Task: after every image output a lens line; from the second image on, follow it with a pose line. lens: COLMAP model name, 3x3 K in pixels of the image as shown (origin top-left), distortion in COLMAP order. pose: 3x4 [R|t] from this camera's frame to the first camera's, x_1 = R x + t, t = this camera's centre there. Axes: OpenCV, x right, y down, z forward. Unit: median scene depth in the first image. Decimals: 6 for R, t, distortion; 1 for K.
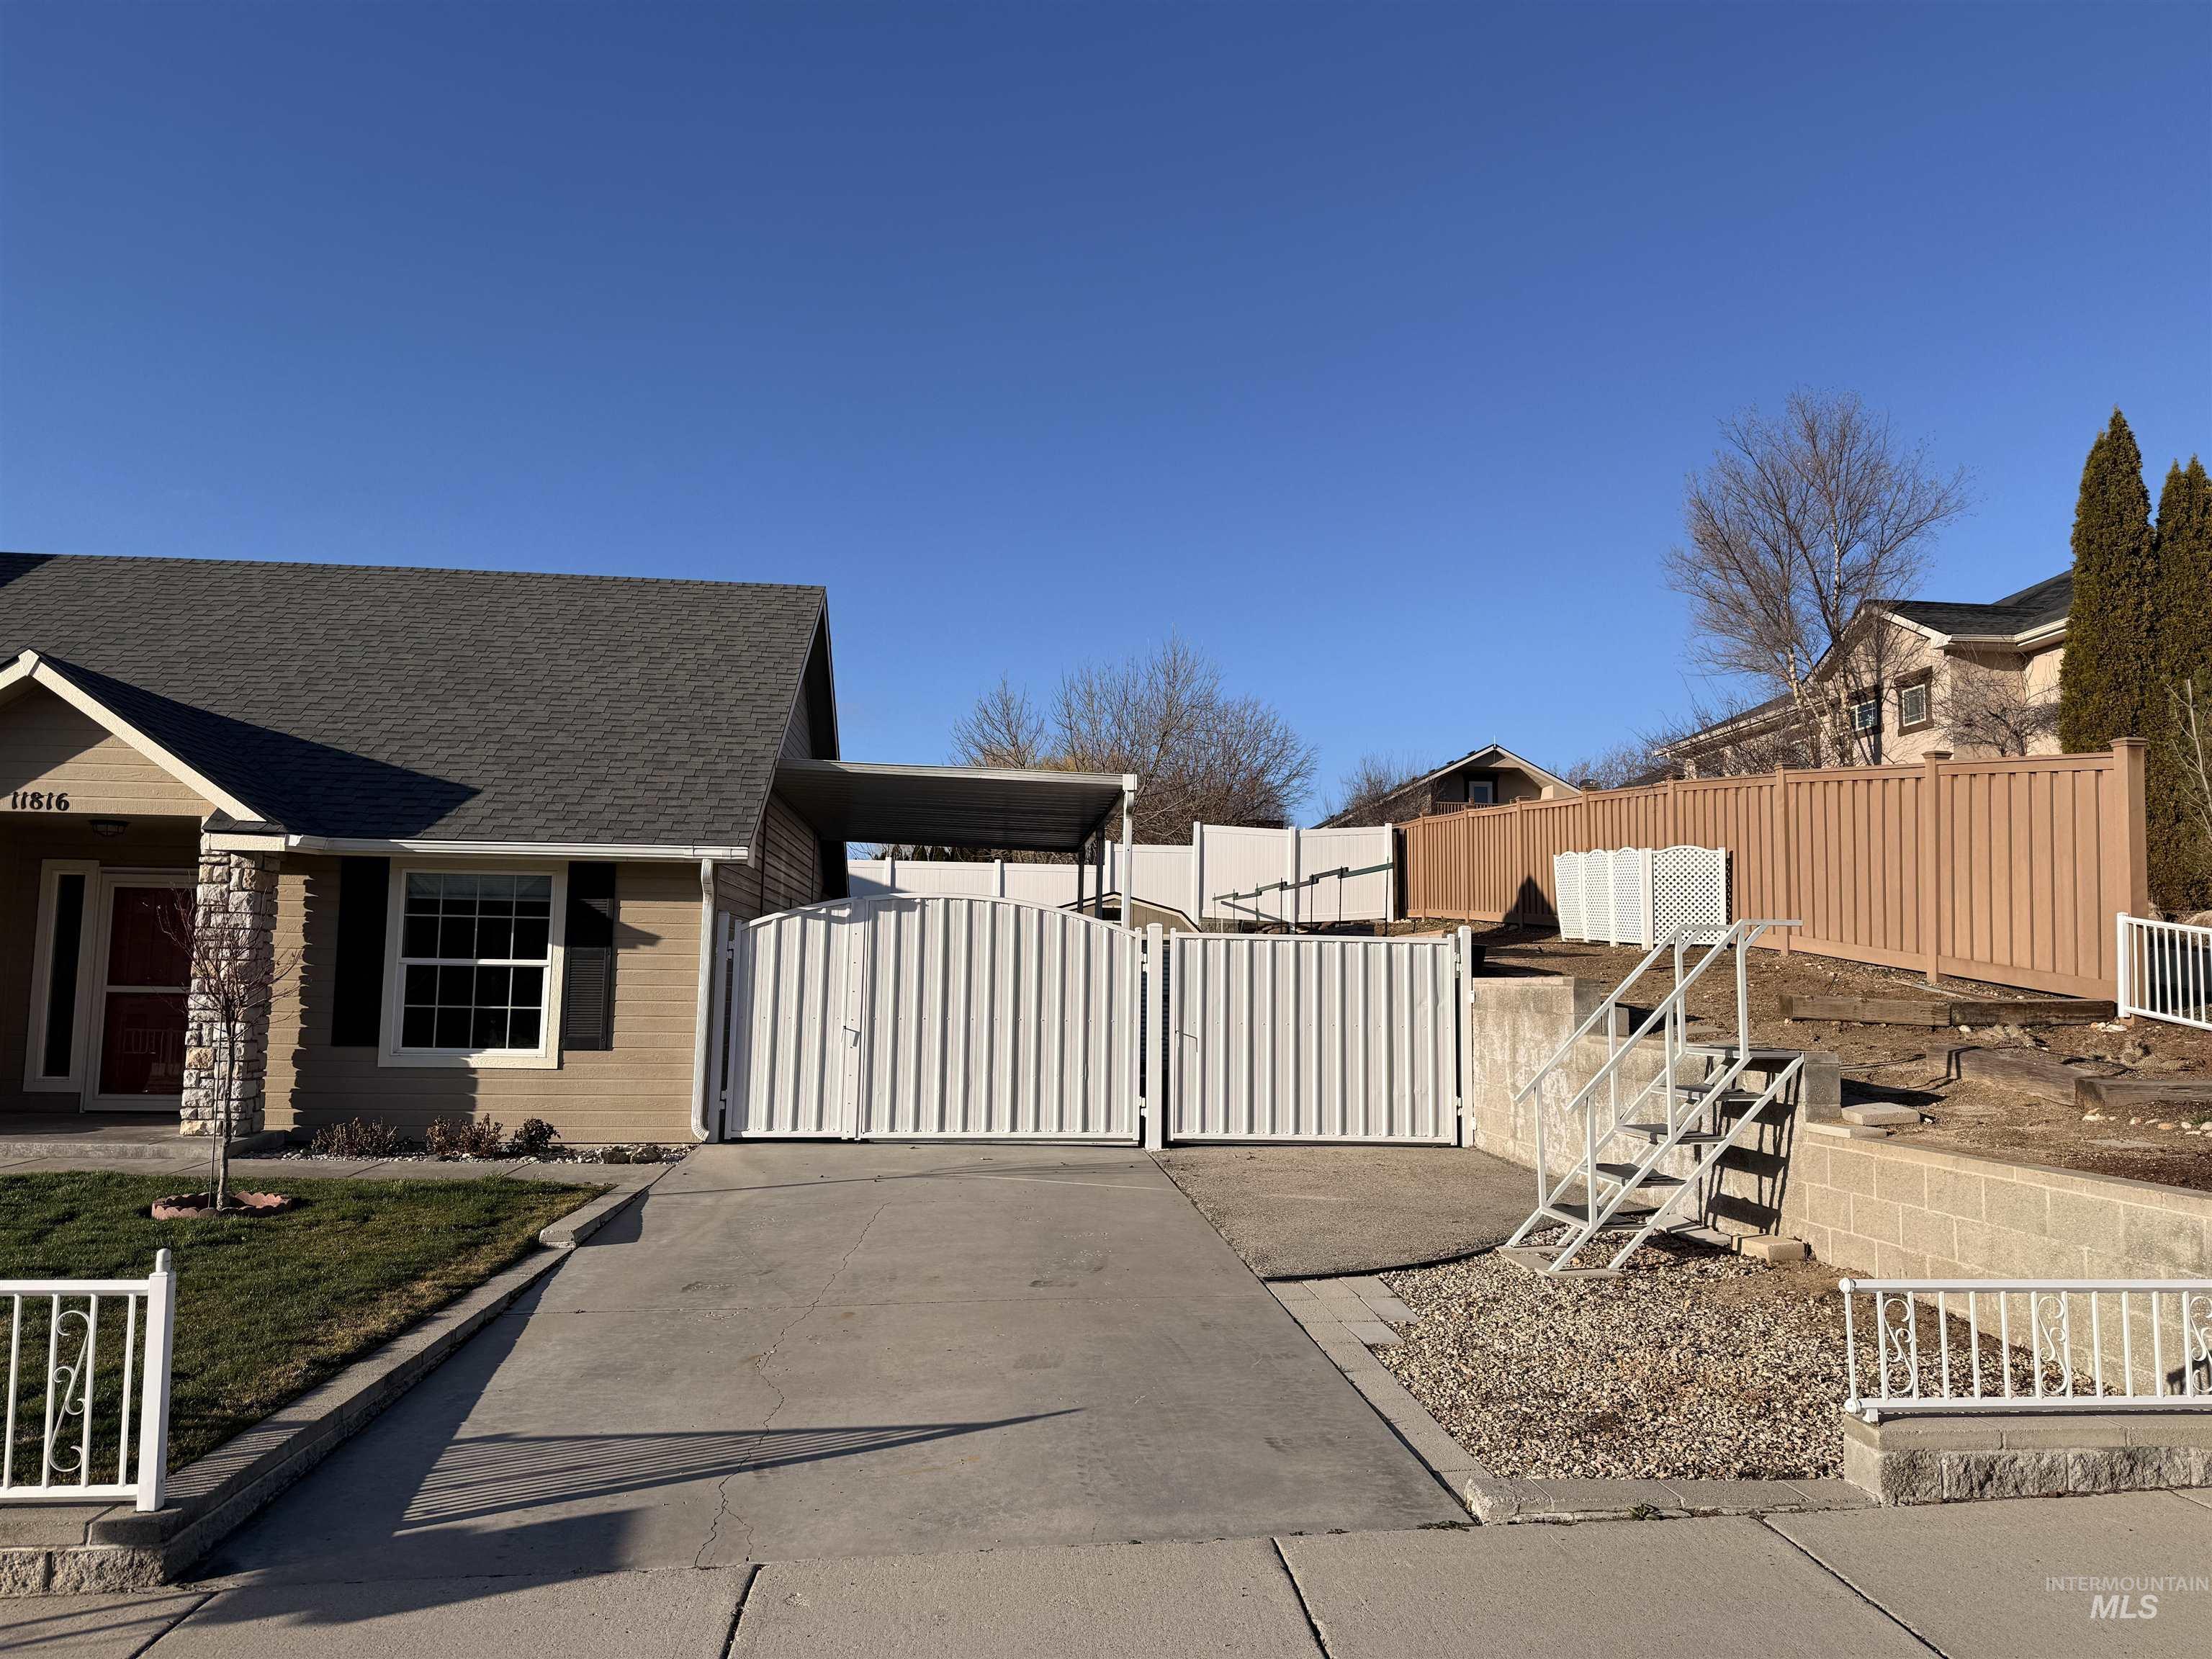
lens RADIAL K [[1556.5, 0, 1106.0], [0, 1556.5, 829.5], [0, 0, 1]] dist [0.128877, -0.209405]
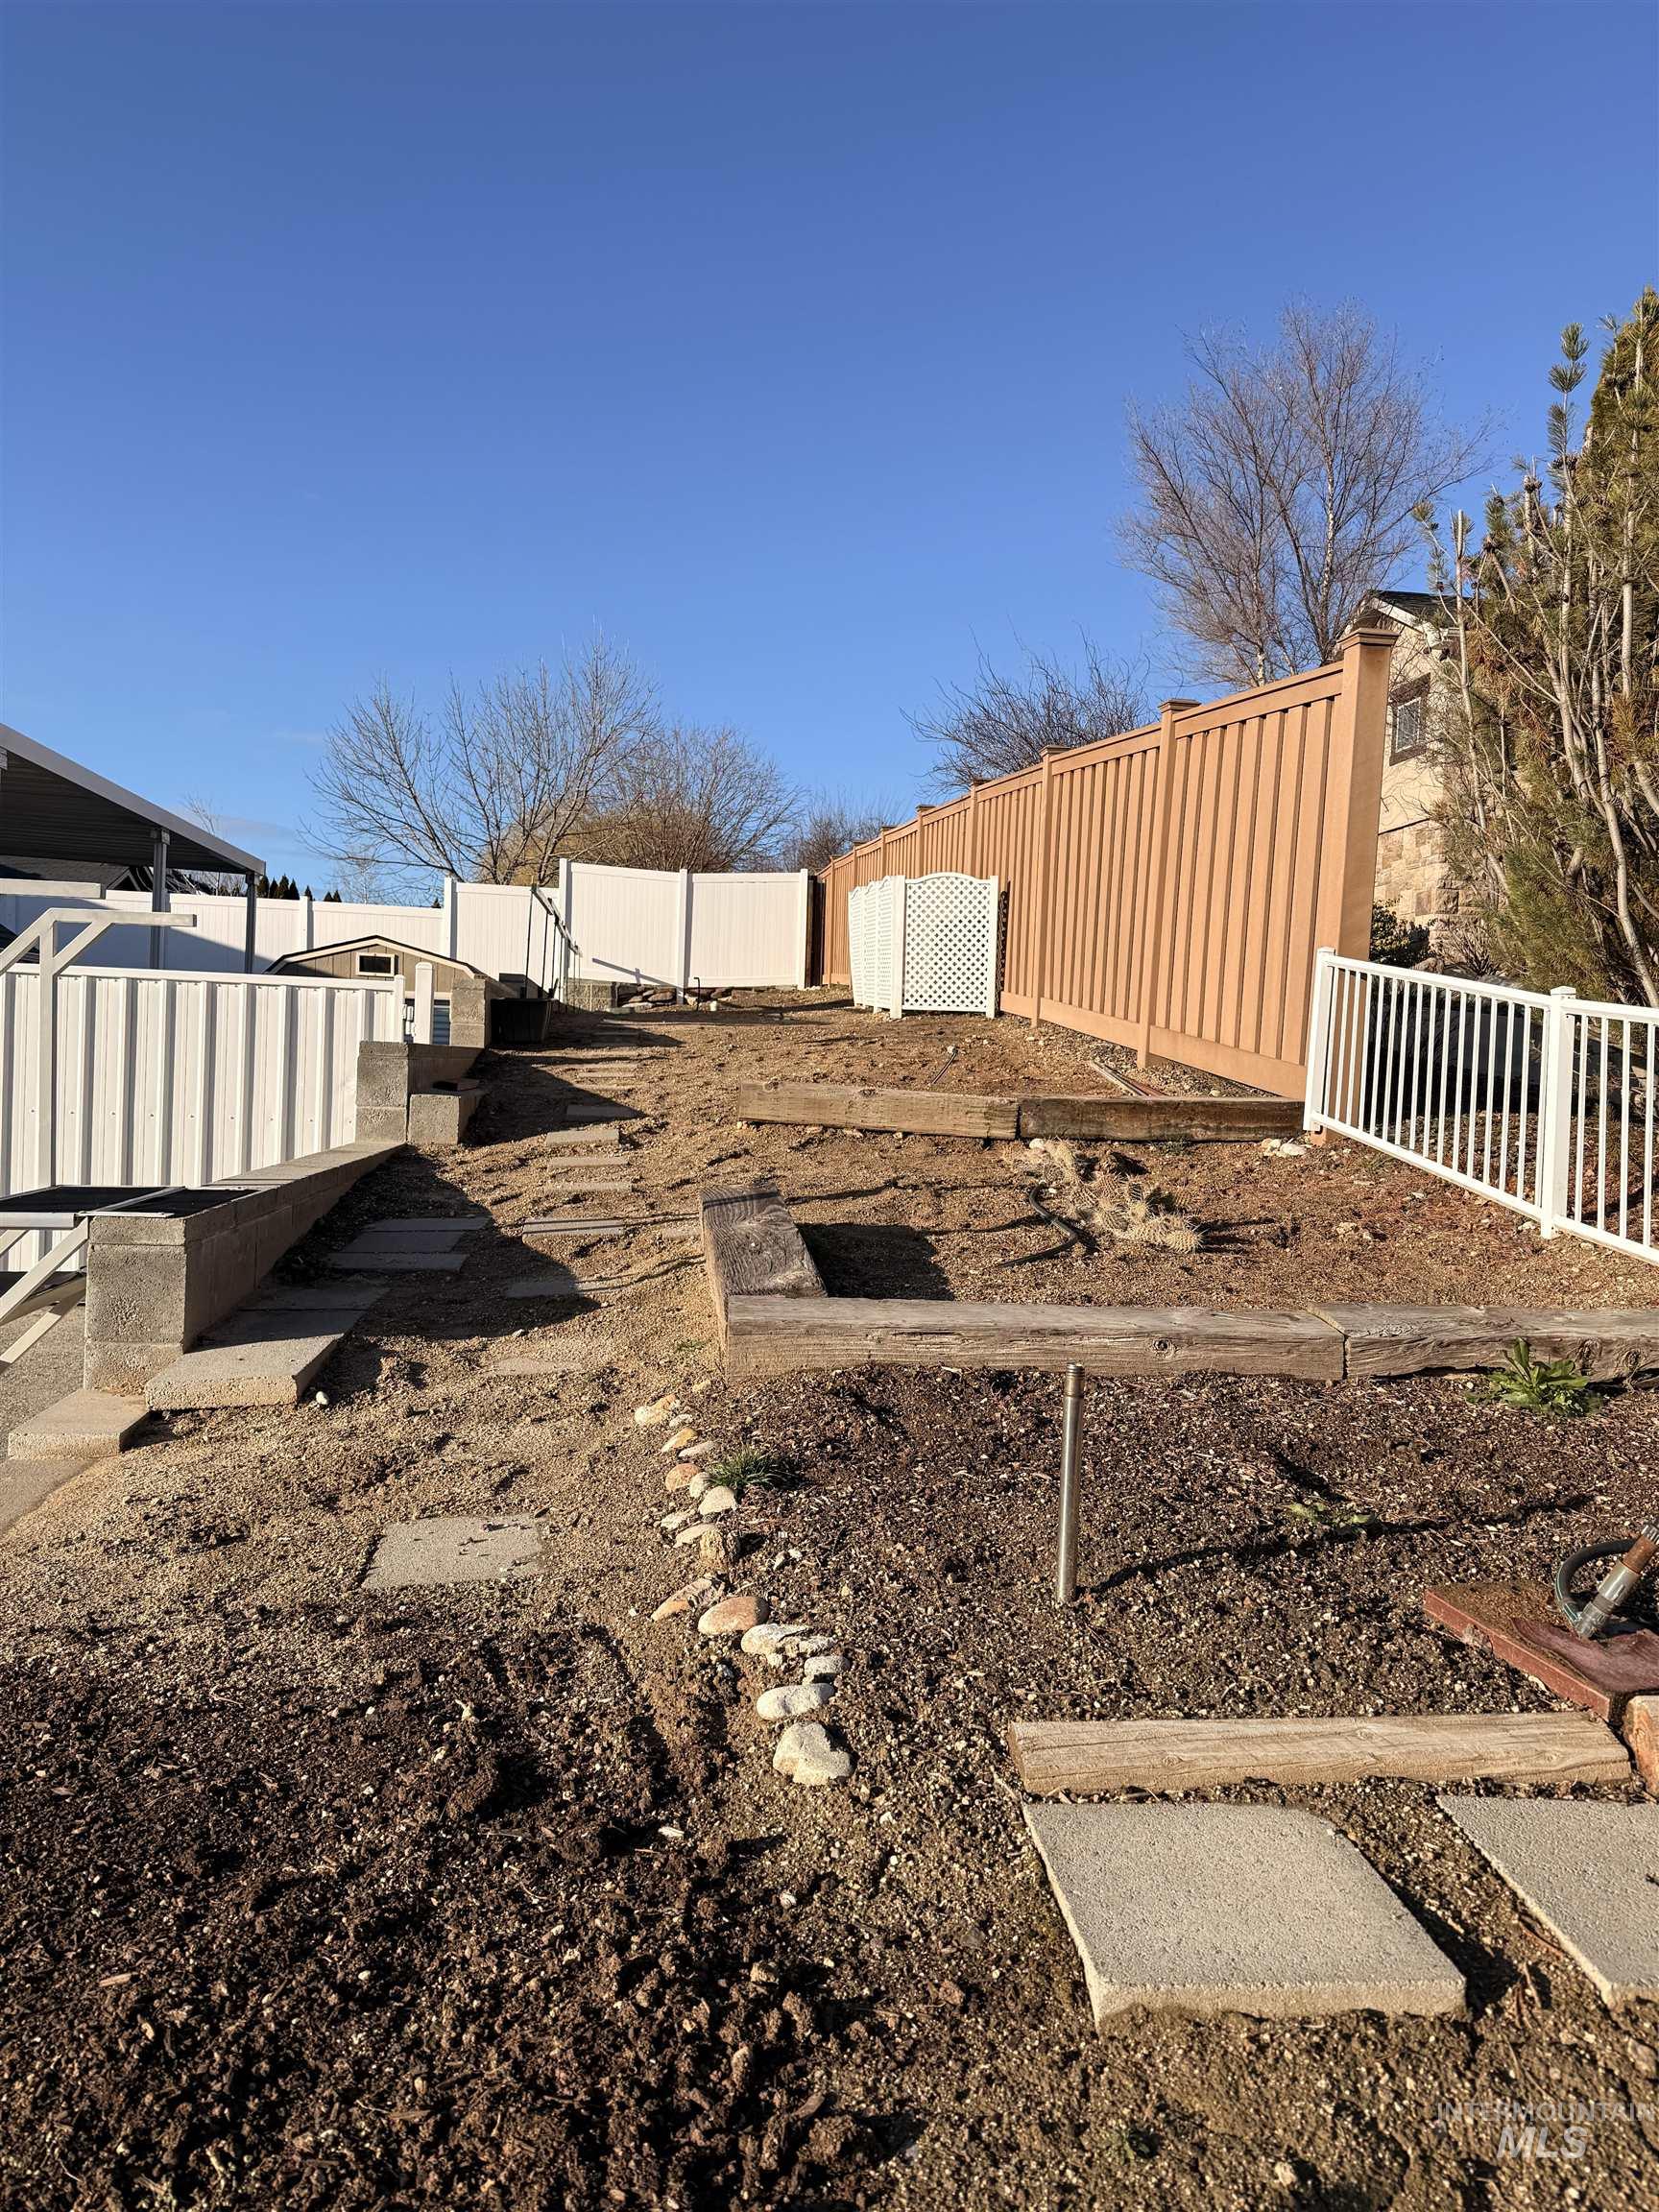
lens RADIAL K [[1556.5, 0, 832.7], [0, 1556.5, 1119.1], [0, 0, 1]] dist [0.128877, -0.209405]
pose [[0.999173, 0.023732, 0.033022, 0.368739], [-0.027932, 0.990698, 0.133184, 0.035303], [-0.029554, -0.133996, 0.990541, 0.363206]]
